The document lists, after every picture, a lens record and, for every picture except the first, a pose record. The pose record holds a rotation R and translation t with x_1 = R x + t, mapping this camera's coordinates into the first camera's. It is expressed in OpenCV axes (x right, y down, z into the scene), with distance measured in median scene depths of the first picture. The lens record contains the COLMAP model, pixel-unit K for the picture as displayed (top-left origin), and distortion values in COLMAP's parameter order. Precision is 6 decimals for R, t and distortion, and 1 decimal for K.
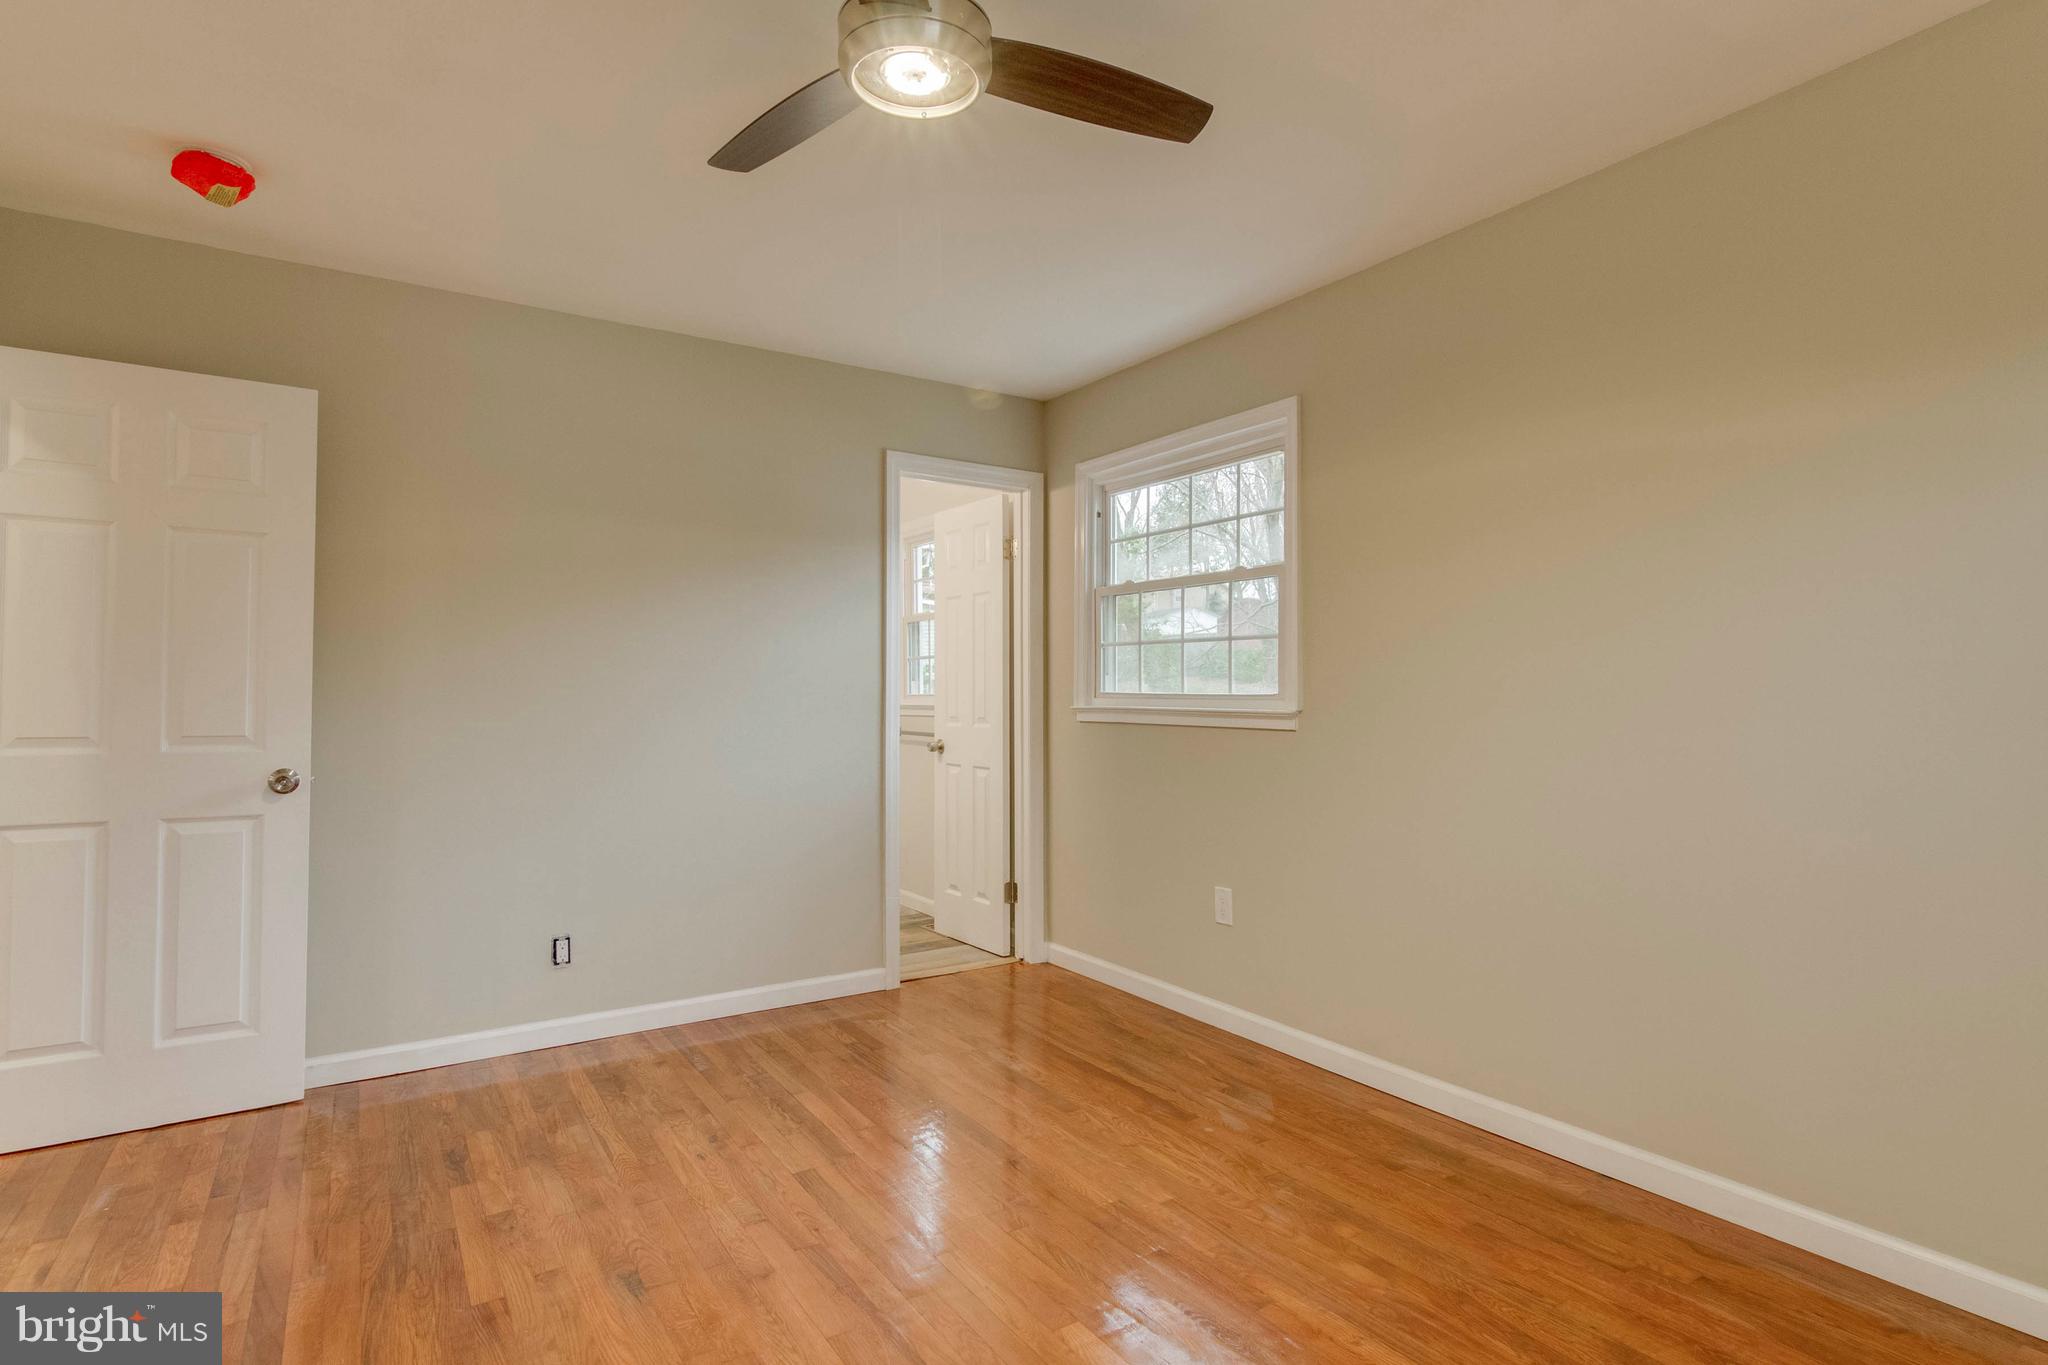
lens RADIAL K [[1038.7, 0, 1024.0], [0, 1038.7, 682.5], [0, 0, 1]] dist [-0.003387, 0.001192]
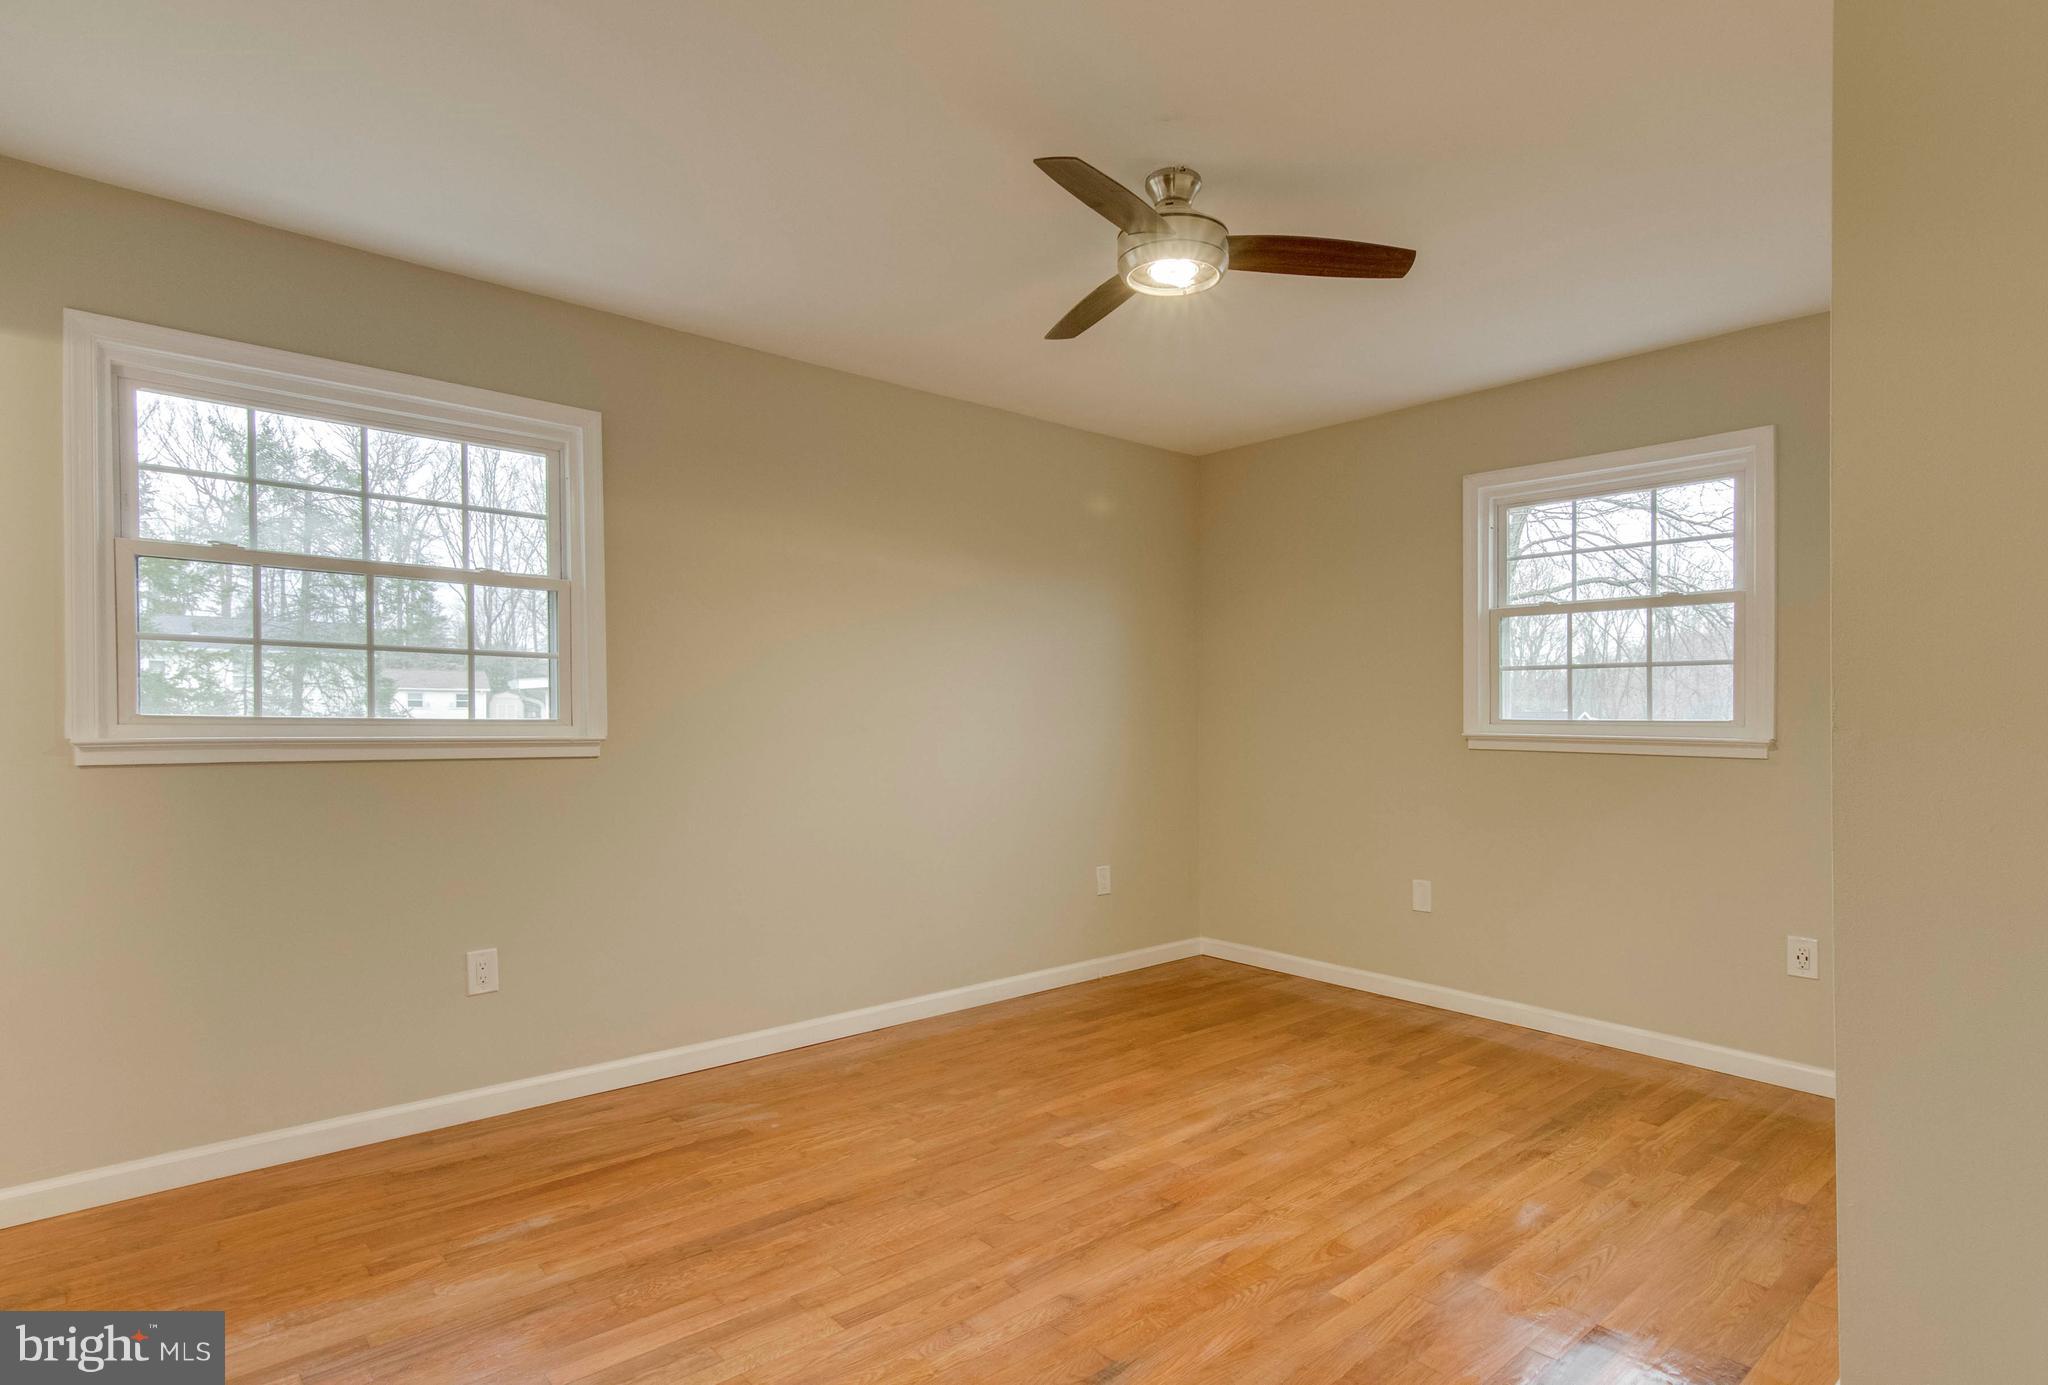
lens RADIAL K [[1098.3, 0, 1036.5], [0, 1098.3, 703.8], [0, 0, 1]] dist [0.017942, 0.000000]
pose [[-0.148772, 0.012232, 0.988796, -0.926441], [-0.014514, 0.999789, -0.014551, 0.006576], [-0.988765, -0.016516, -0.148563, 0.846300]]
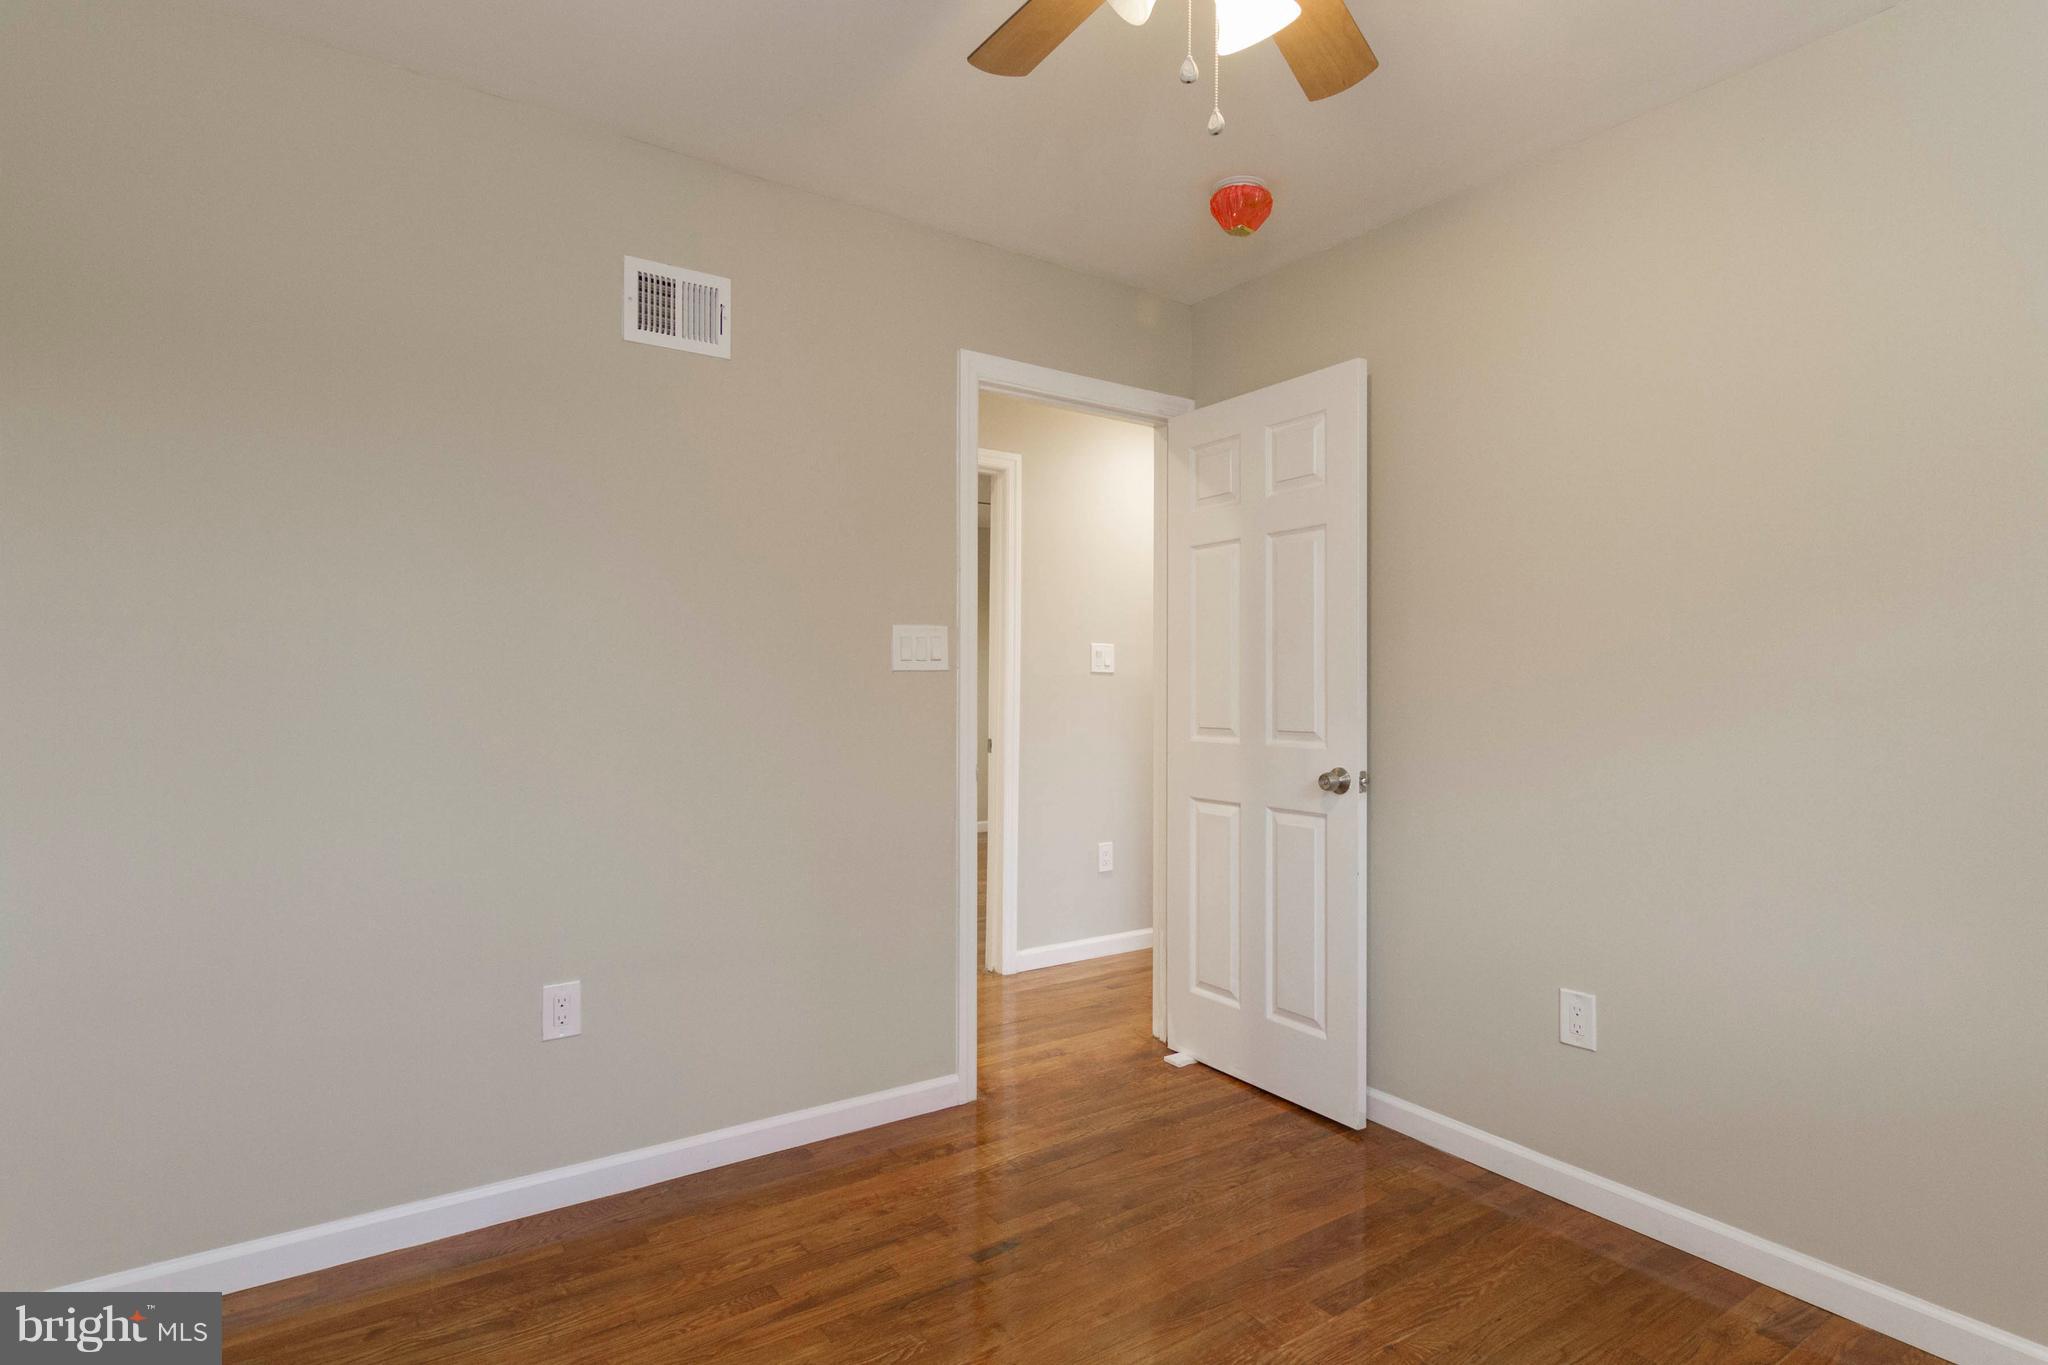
lens RADIAL K [[1065.5, 0, 1024.0], [0, 1065.5, 682.5], [0, 0, 1]] dist [0.000707, 0.000278]
pose [[0.038563, -0.019091, -0.999074, 0.252694], [0.004690, 0.999810, -0.018924, 0.021880], [0.999245, -0.003956, 0.038645, 0.673518]]
